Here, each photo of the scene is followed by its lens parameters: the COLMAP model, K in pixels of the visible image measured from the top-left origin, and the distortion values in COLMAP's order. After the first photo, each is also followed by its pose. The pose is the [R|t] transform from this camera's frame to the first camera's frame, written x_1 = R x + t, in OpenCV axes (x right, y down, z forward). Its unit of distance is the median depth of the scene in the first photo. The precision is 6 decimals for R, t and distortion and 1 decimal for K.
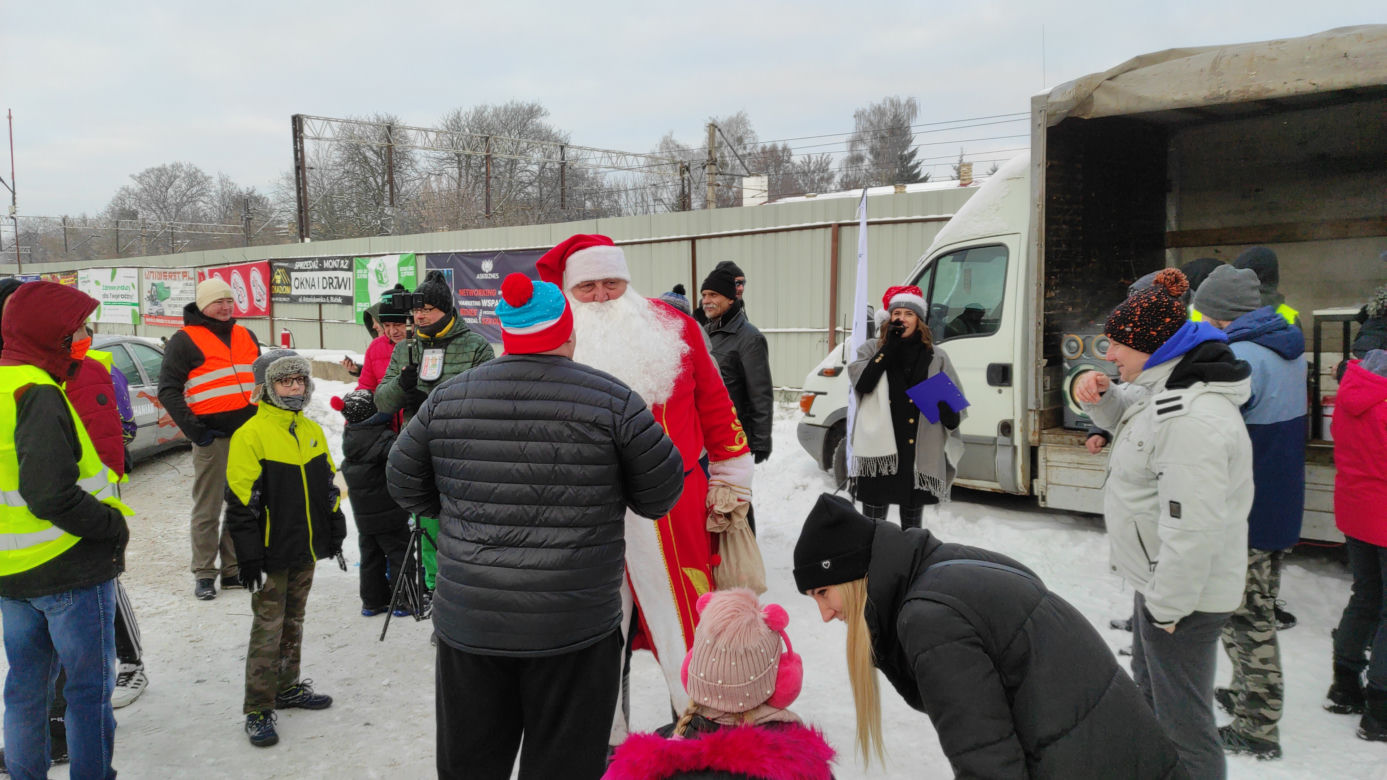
lens RADIAL K [[1008.9, 0, 690.7], [0, 1008.9, 398.0], [0, 0, 1]] dist [0.076023, -0.061565]
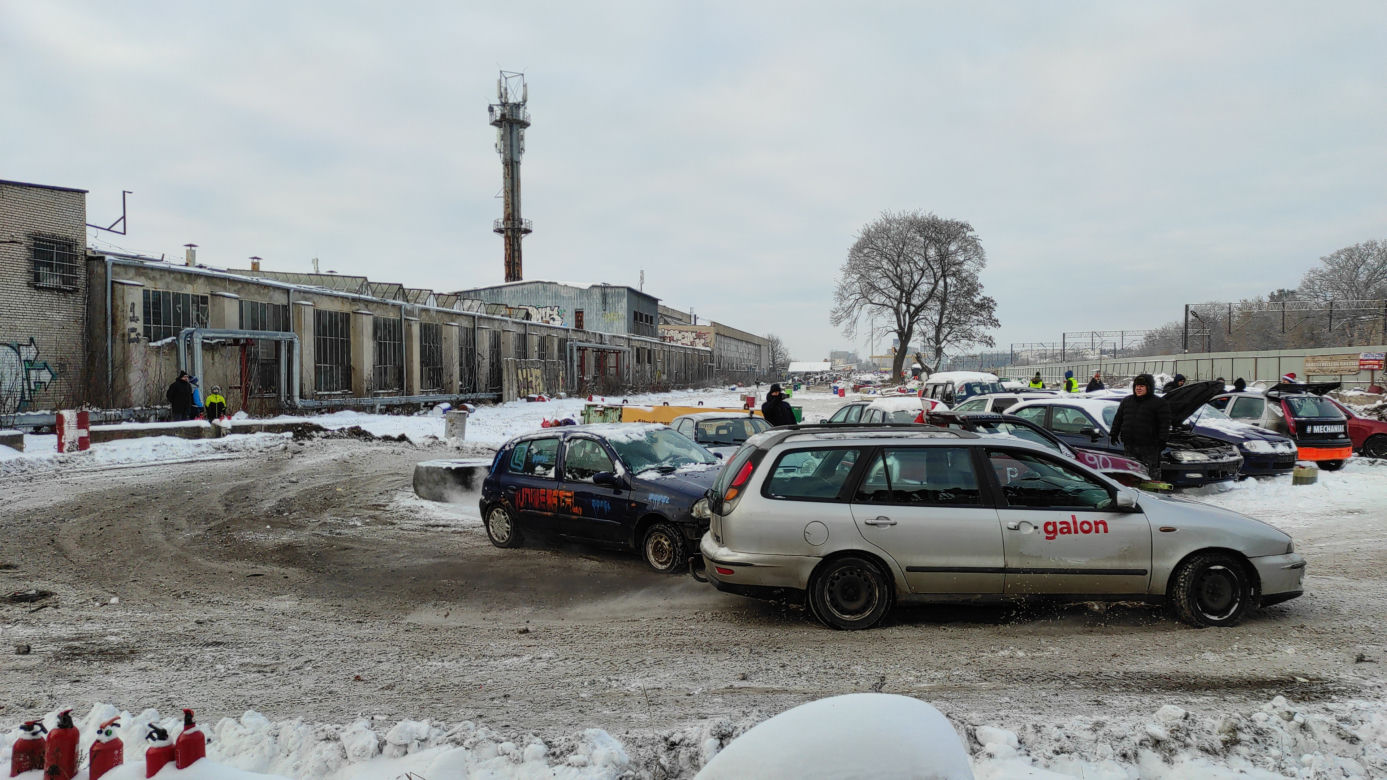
lens RADIAL K [[1008.9, 0, 694.2], [0, 1008.9, 392.5], [0, 0, 1]] dist [0.076023, -0.061565]
pose [[0.562368, 0.020019, -0.826645, -0.227449], [-0.087335, 0.995553, -0.035305, 0.068981], [0.822262, 0.092049, 0.561615, -0.581222]]
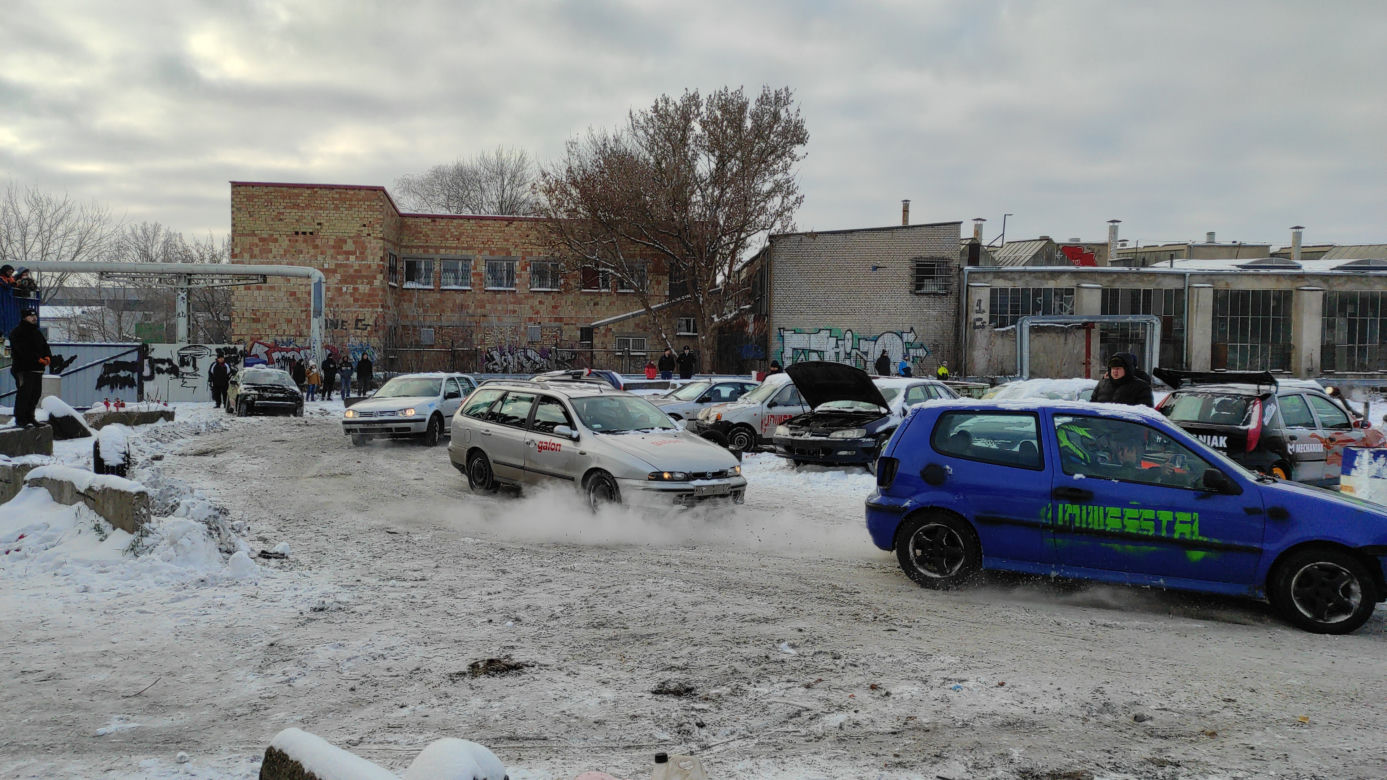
lens RADIAL K [[1008.9, 0, 694.7], [0, 1008.9, 387.2], [0, 0, 1]] dist [0.076023, -0.061565]
pose [[-0.657412, 0.029512, -0.752953, -0.025984], [-0.080813, 0.990709, 0.109389, -0.045952], [0.749186, 0.132762, -0.648919, 0.492330]]
